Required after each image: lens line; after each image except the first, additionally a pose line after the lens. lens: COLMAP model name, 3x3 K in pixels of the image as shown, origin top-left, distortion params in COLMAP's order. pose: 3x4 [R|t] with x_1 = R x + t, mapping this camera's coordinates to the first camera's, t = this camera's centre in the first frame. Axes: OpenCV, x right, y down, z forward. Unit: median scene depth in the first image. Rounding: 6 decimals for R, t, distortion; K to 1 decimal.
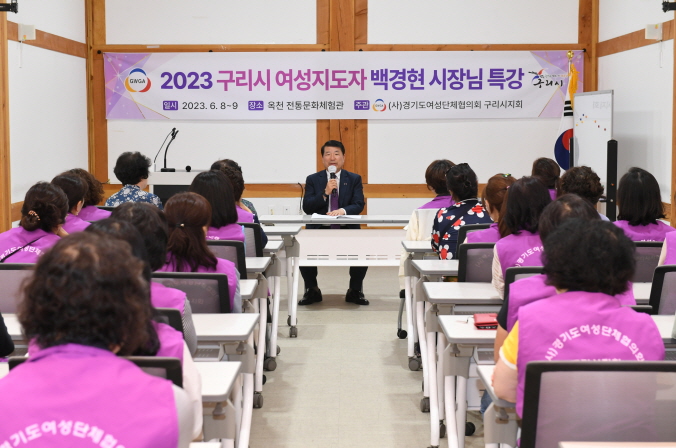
lens RADIAL K [[1347.8, 0, 339.9], [0, 1347.8, 224.3], [0, 0, 1]] dist [0.004161, 0.000000]
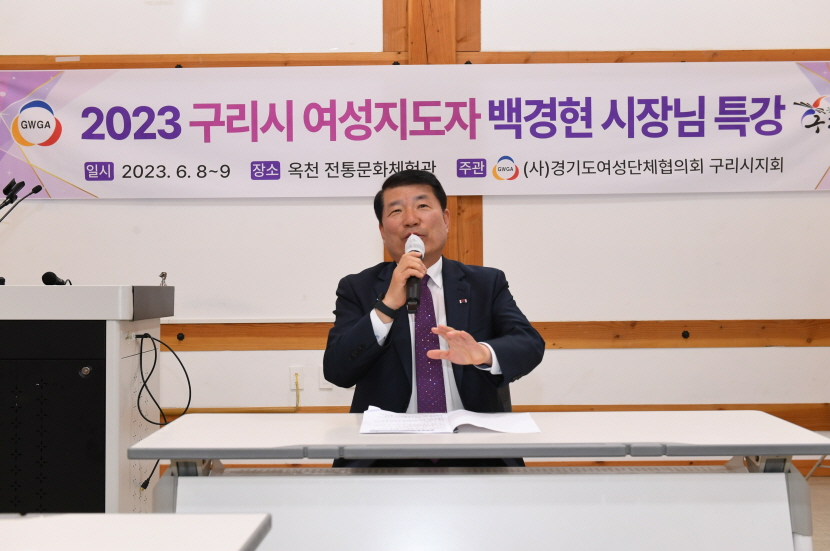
lens RADIAL K [[1073.4, 0, 422.6], [0, 1073.4, 269.7], [0, 0, 1]] dist [-0.004968, 0.000000]
pose [[0.999834, -0.007042, -0.016820, 0.004226], [0.005709, 0.996935, -0.078023, -0.017993], [0.017318, 0.077914, 0.996810, 0.596410]]
